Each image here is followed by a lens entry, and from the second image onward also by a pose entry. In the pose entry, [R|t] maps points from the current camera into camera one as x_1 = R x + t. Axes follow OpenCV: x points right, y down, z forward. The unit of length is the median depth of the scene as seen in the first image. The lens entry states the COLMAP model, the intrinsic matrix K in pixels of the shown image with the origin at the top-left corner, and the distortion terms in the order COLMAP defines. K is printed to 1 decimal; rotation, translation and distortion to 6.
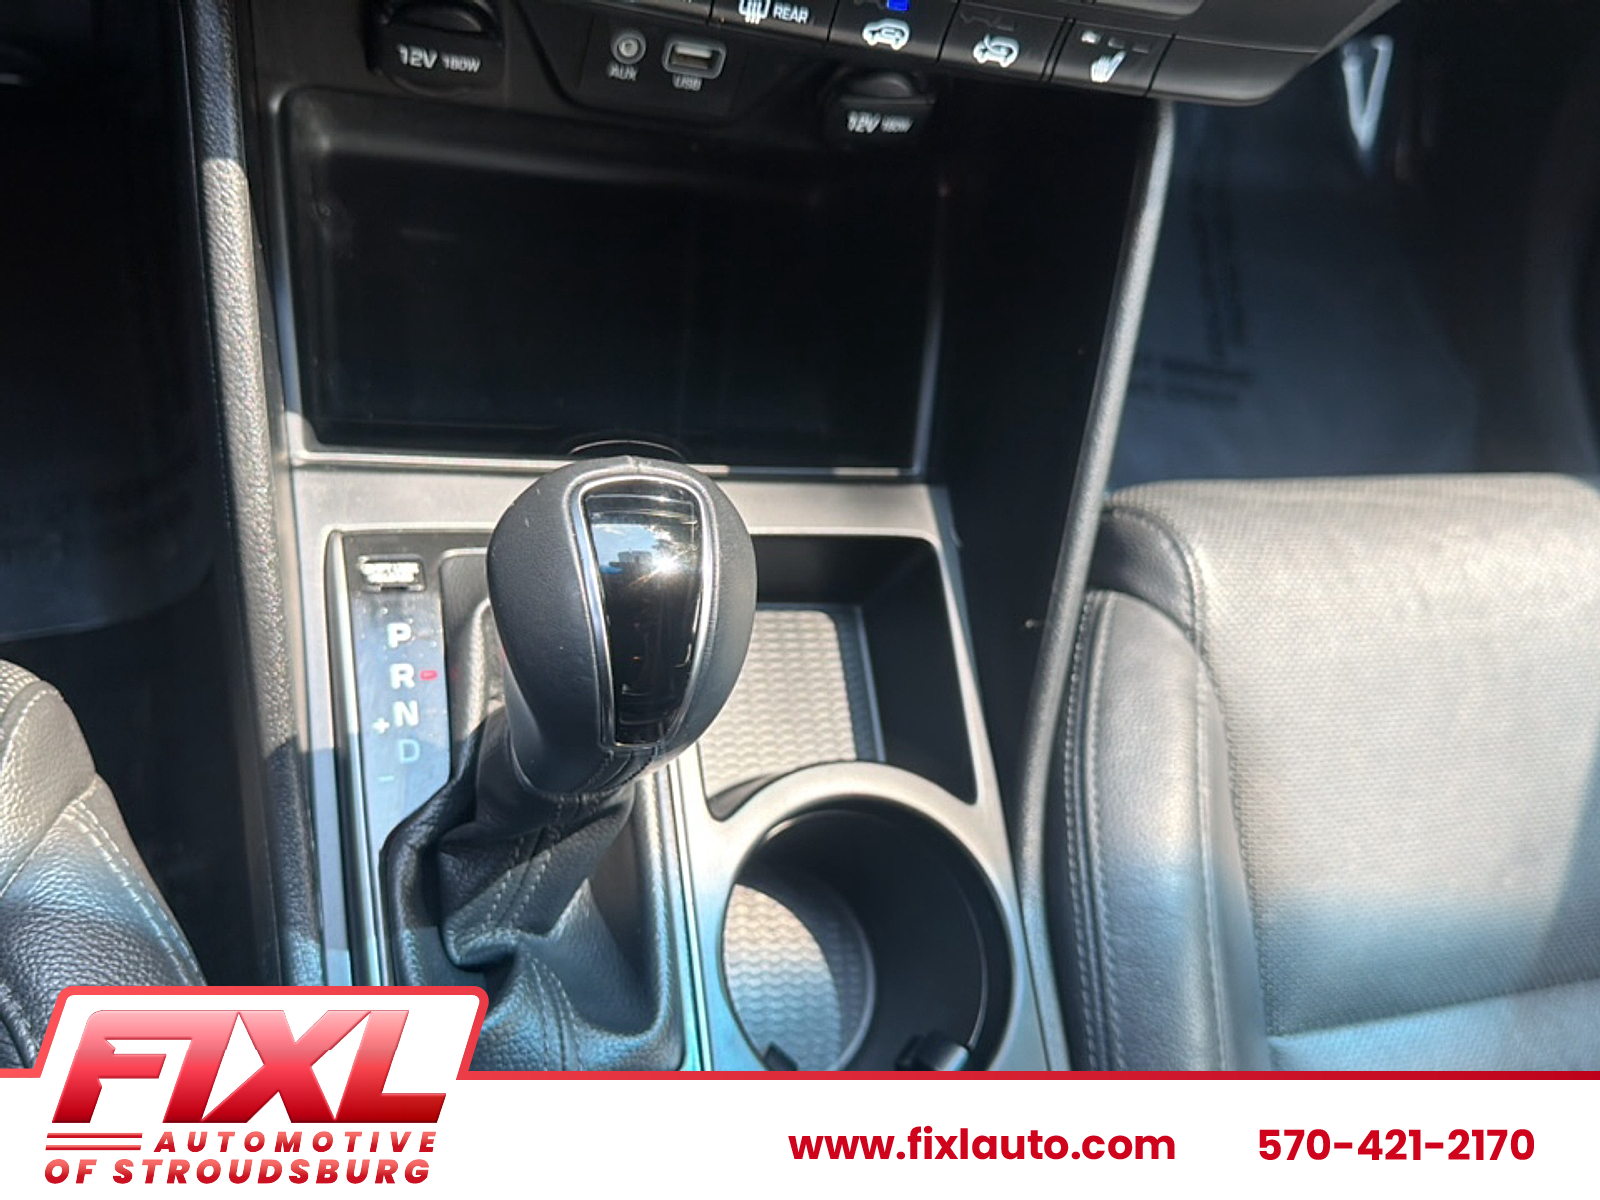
lens RADIAL K [[1447.4, 0, 798.0], [0, 1447.4, 601.8], [0, 0, 1]] dist [0.146888, -0.392852]
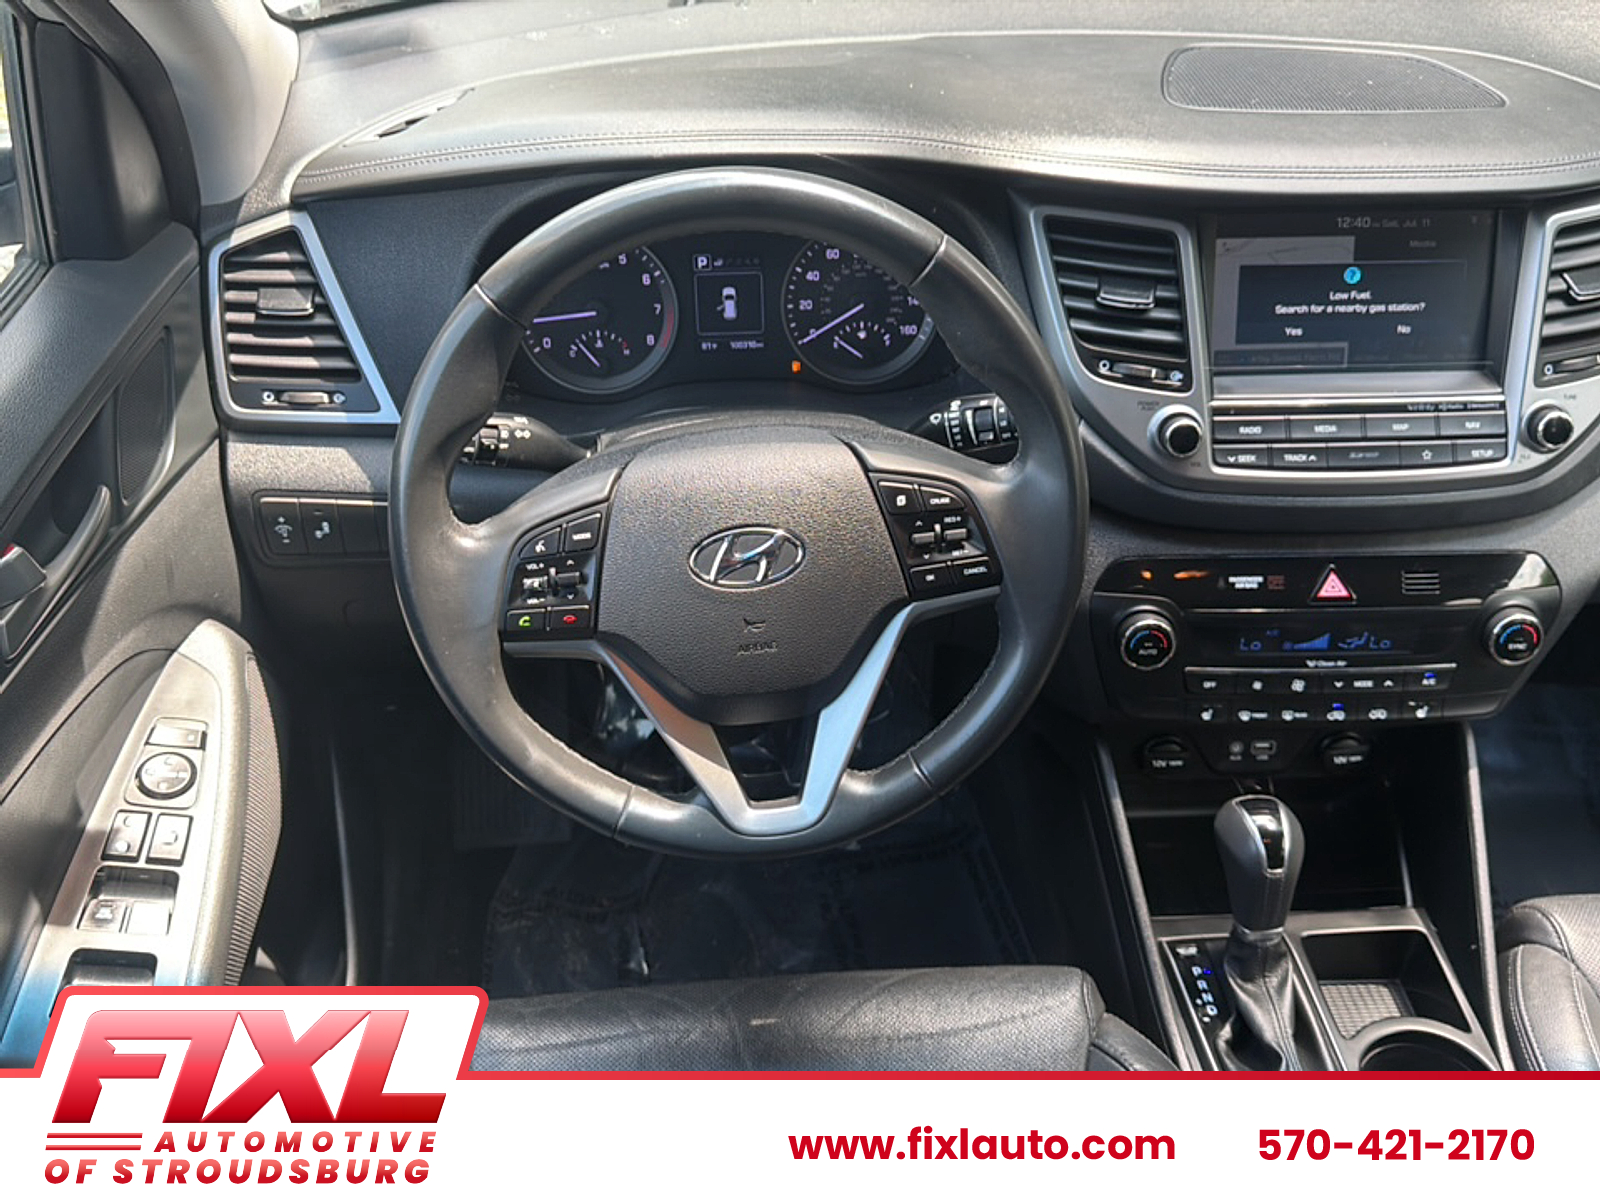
lens RADIAL K [[1392.1, 0, 802.8], [0, 1392.1, 620.0], [0, 0, 1]] dist [0.095573, -0.199678]
pose [[0.928829, -0.224299, -0.294900, -0.045760], [0.039846, 0.851790, -0.522365, 0.679380], [0.368359, 0.473438, 0.800105, -1.343373]]
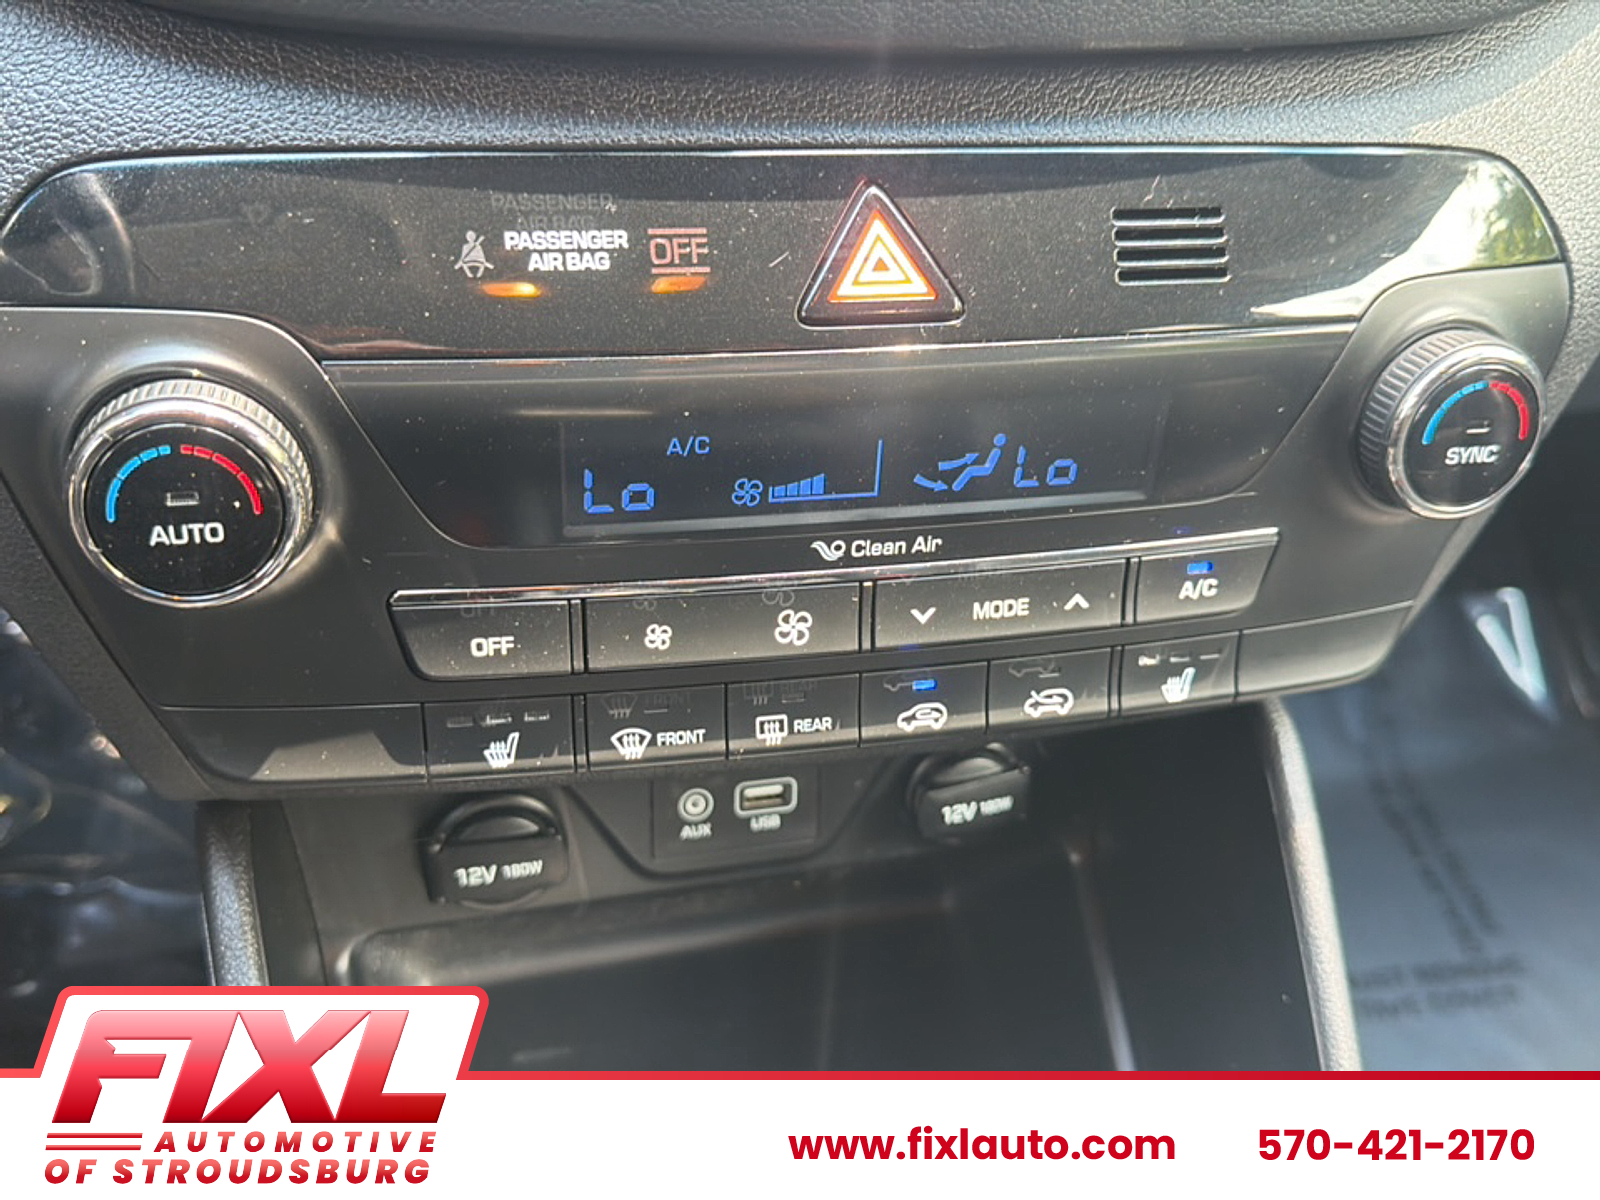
lens RADIAL K [[1447.4, 0, 798.0], [0, 1447.4, 601.8], [0, 0, 1]] dist [0.146888, -0.392852]
pose [[0.958038, -0.275163, -0.080309, 0.059430], [0.205742, 0.855184, -0.475742, -0.029162], [0.199585, 0.439256, 0.875911, 0.129870]]
